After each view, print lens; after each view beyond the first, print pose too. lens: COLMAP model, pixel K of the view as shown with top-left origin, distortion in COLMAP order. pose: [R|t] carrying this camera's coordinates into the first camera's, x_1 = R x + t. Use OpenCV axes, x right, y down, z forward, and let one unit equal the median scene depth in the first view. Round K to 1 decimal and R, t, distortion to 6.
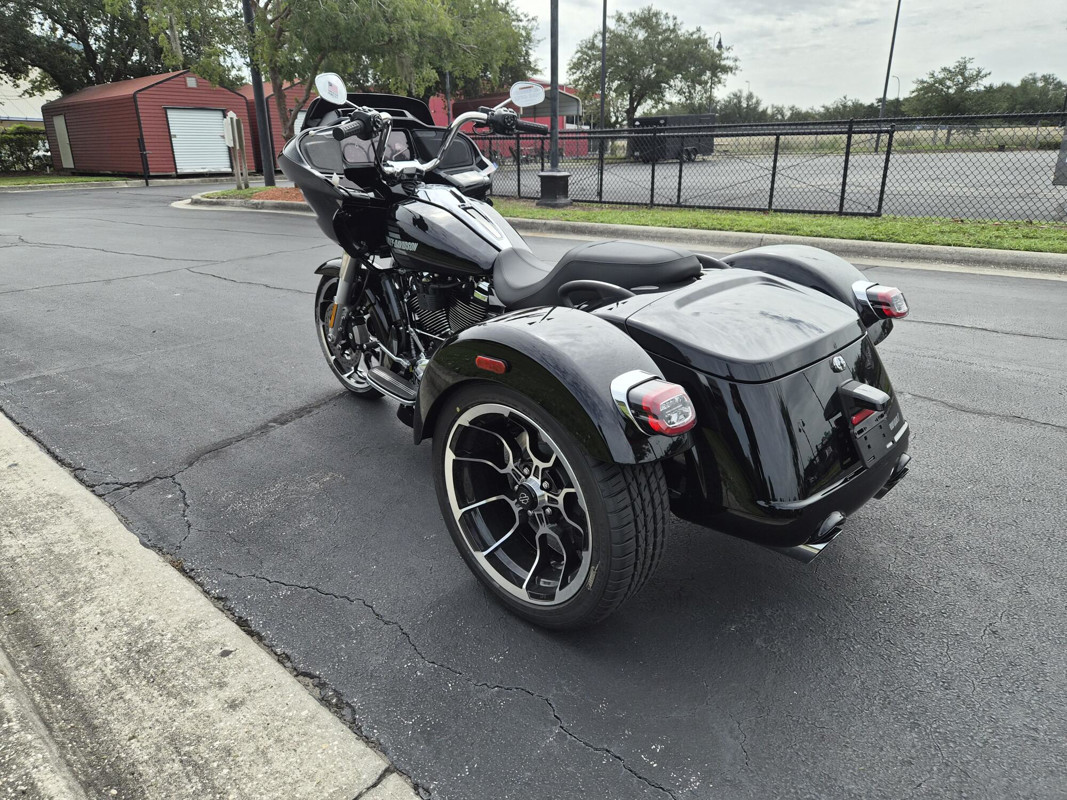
lens RADIAL K [[720.3, 0, 514.6], [0, 720.3, 394.6], [0, 0, 1]] dist [0.064452, -0.052482]
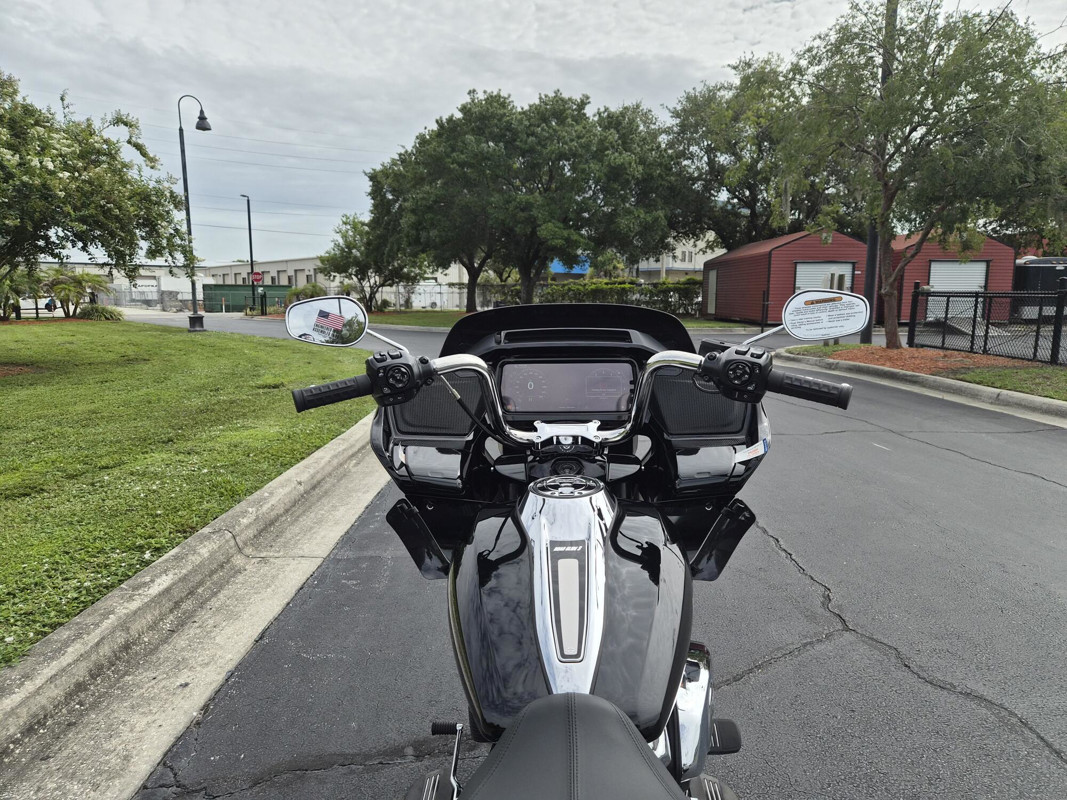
lens RADIAL K [[723.1, 0, 534.5], [0, 723.1, 396.1], [0, 0, 1]] dist [0.059138, -0.051434]
pose [[0.691299, 0.119986, -0.712537, 0.053089], [-0.248455, 0.965460, -0.078473, -0.068224], [0.678510, 0.231282, 0.697232, 0.137533]]
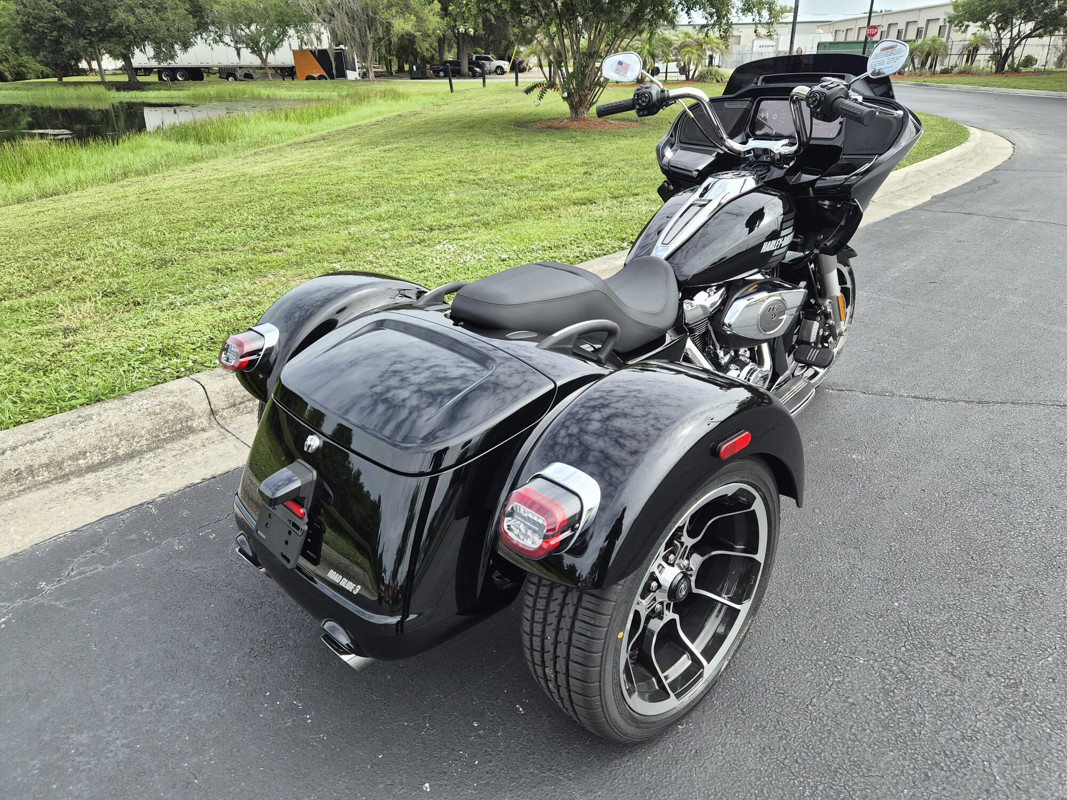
lens RADIAL K [[712.4, 0, 528.7], [0, 712.4, 403.5], [0, 0, 1]] dist [0.057588, -0.046858]
pose [[-0.015255, 0.448749, -0.893527, 0.176799], [-0.310728, 0.847258, 0.430817, -0.078791], [0.950376, 0.284216, 0.126514, 0.166054]]
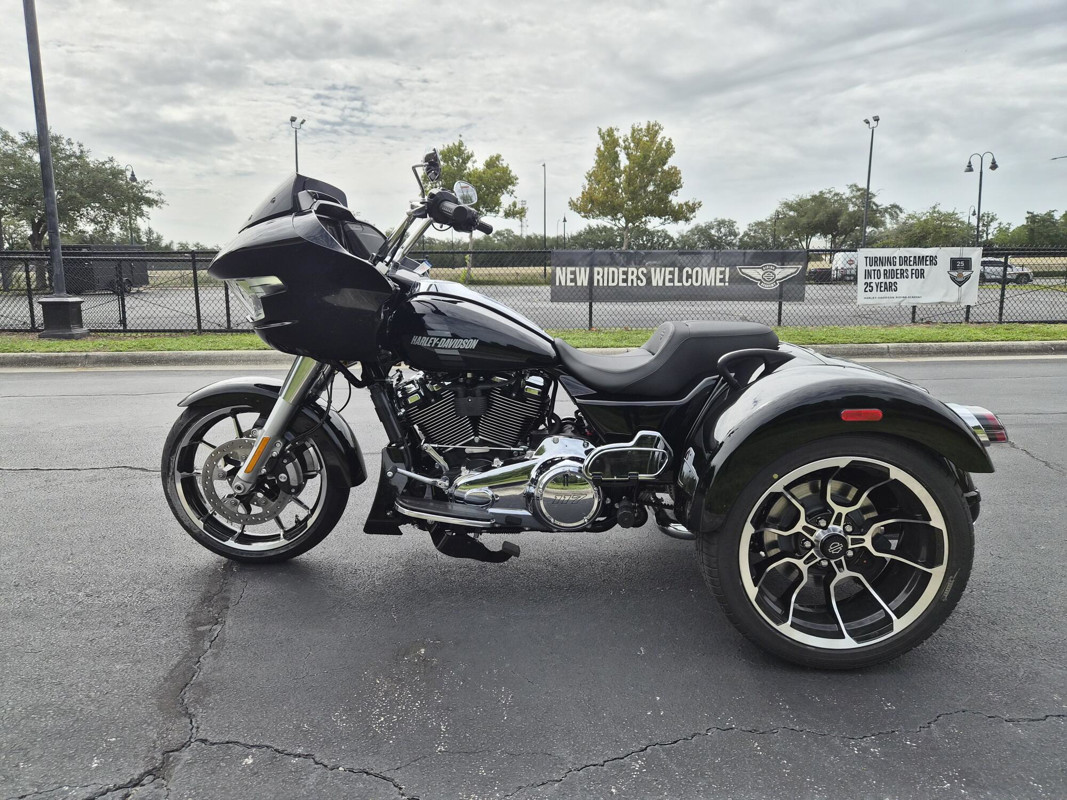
lens RADIAL K [[723.1, 0, 534.5], [0, 723.1, 396.1], [0, 0, 1]] dist [0.059138, -0.051434]
pose [[0.718797, -0.106266, 0.687051, -0.146886], [0.222304, 0.971497, -0.082314, -0.011504], [-0.658720, 0.211901, 0.721932, 0.070771]]
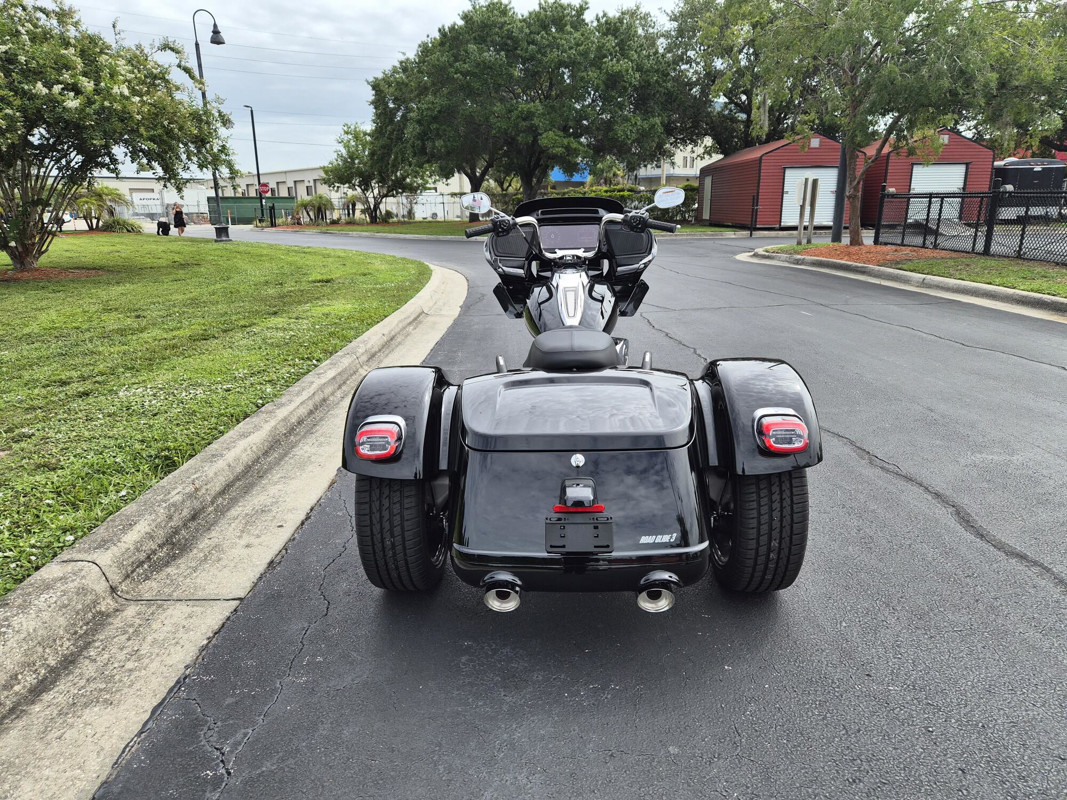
lens RADIAL K [[723.1, 0, 534.5], [0, 723.1, 396.1], [0, 0, 1]] dist [0.059138, -0.051434]
pose [[0.692206, 0.195045, -0.694844, 0.175264], [-0.236272, 0.970975, 0.037182, -0.023894], [0.681929, 0.138435, 0.718198, 0.016303]]
